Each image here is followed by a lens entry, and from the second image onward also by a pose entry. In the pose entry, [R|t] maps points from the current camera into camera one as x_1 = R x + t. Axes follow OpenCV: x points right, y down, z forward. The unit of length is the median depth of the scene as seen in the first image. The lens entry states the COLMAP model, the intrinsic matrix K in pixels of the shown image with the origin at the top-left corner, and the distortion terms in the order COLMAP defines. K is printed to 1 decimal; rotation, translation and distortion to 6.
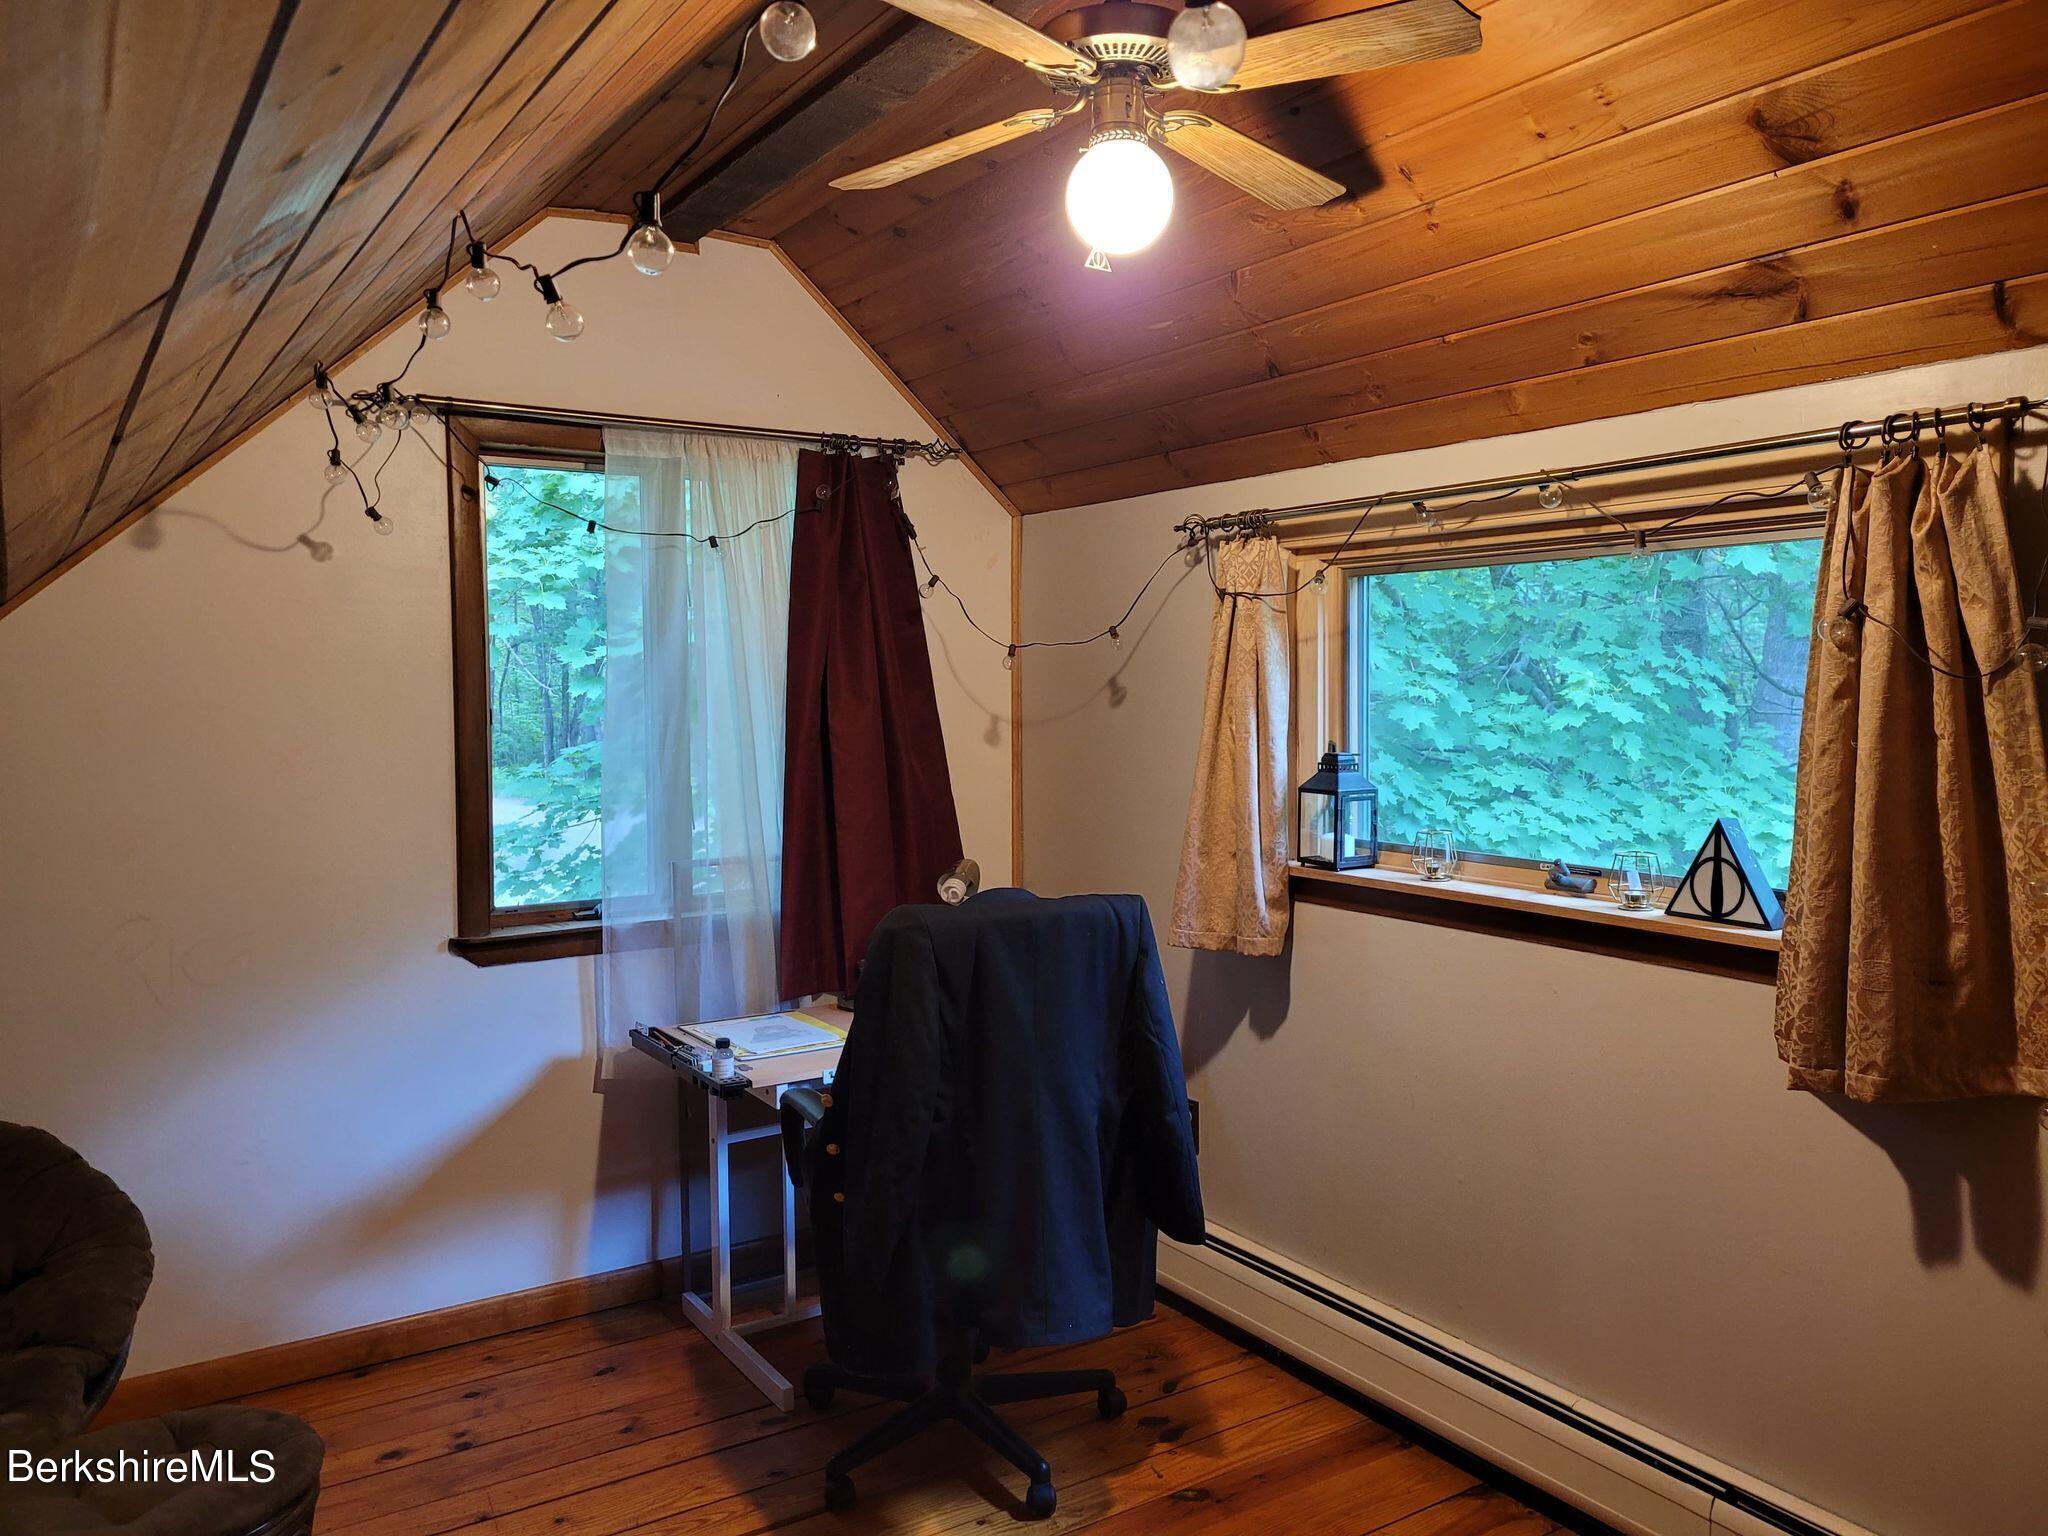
lens RADIAL K [[1458.9, 0, 1028.3], [0, 1458.9, 768.8], [0, 0, 1]] dist [0.003164, 0.000123]
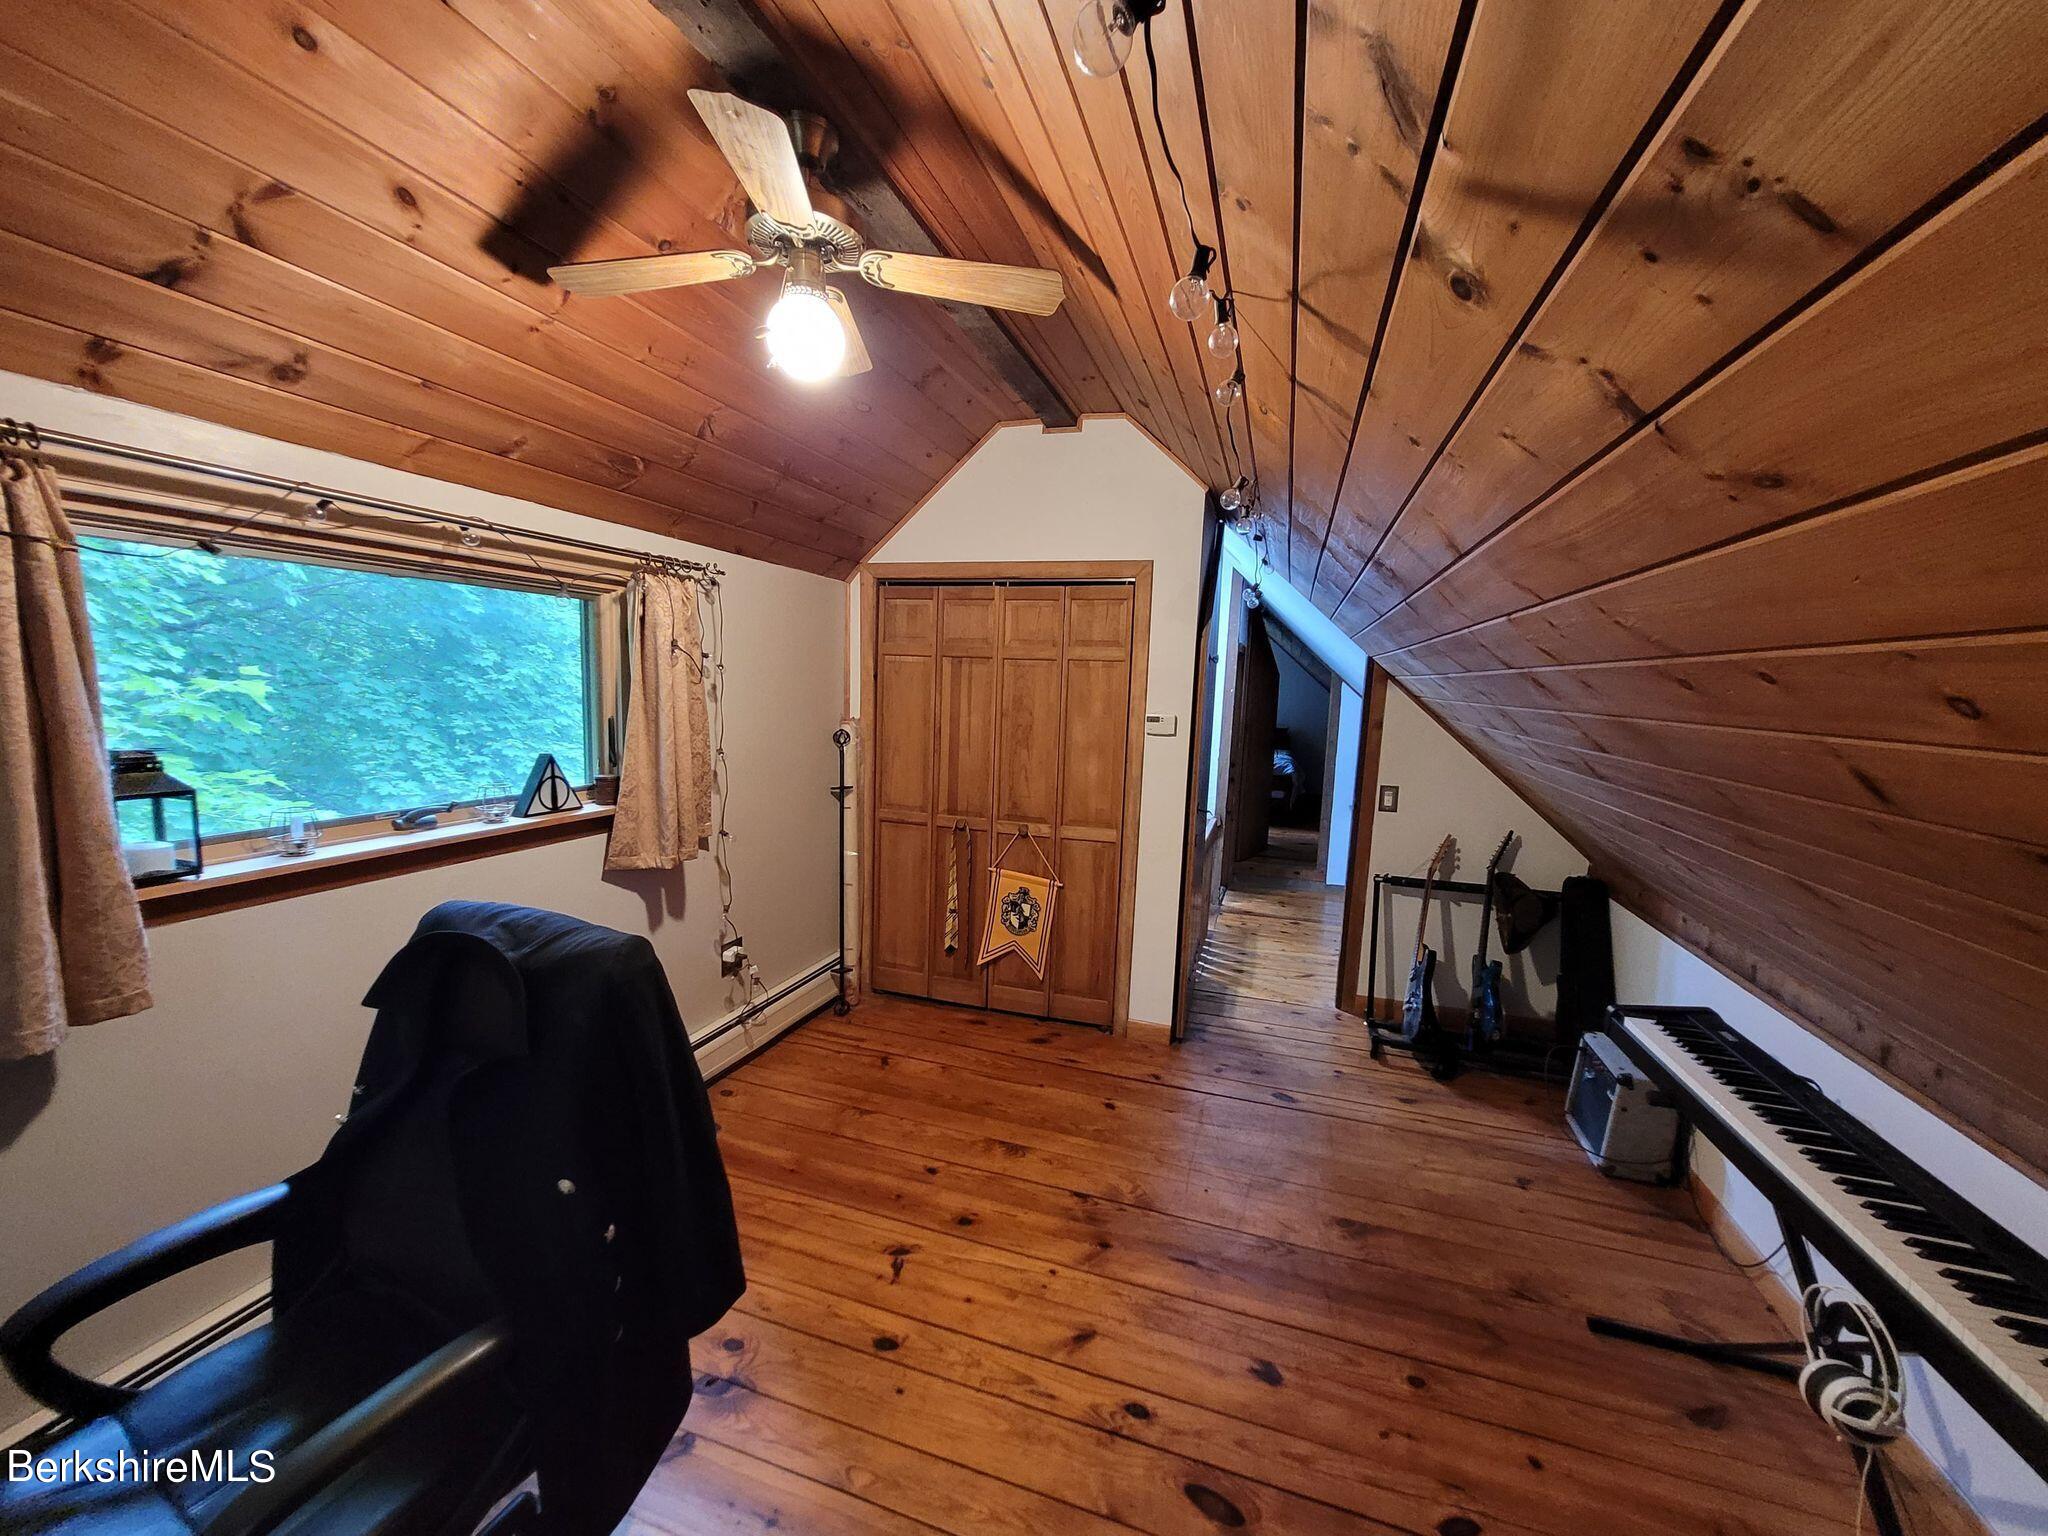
lens RADIAL K [[804.8, 0, 1029.6], [0, 804.8, 783.4], [0, 0, 1]] dist [0.002251, -0.000141]
pose [[-0.631992, -0.120385, 0.765568, -0.614195], [0.013147, 0.986053, 0.165909, -0.081397], [-0.774864, 0.114918, -0.621595, 1.146577]]
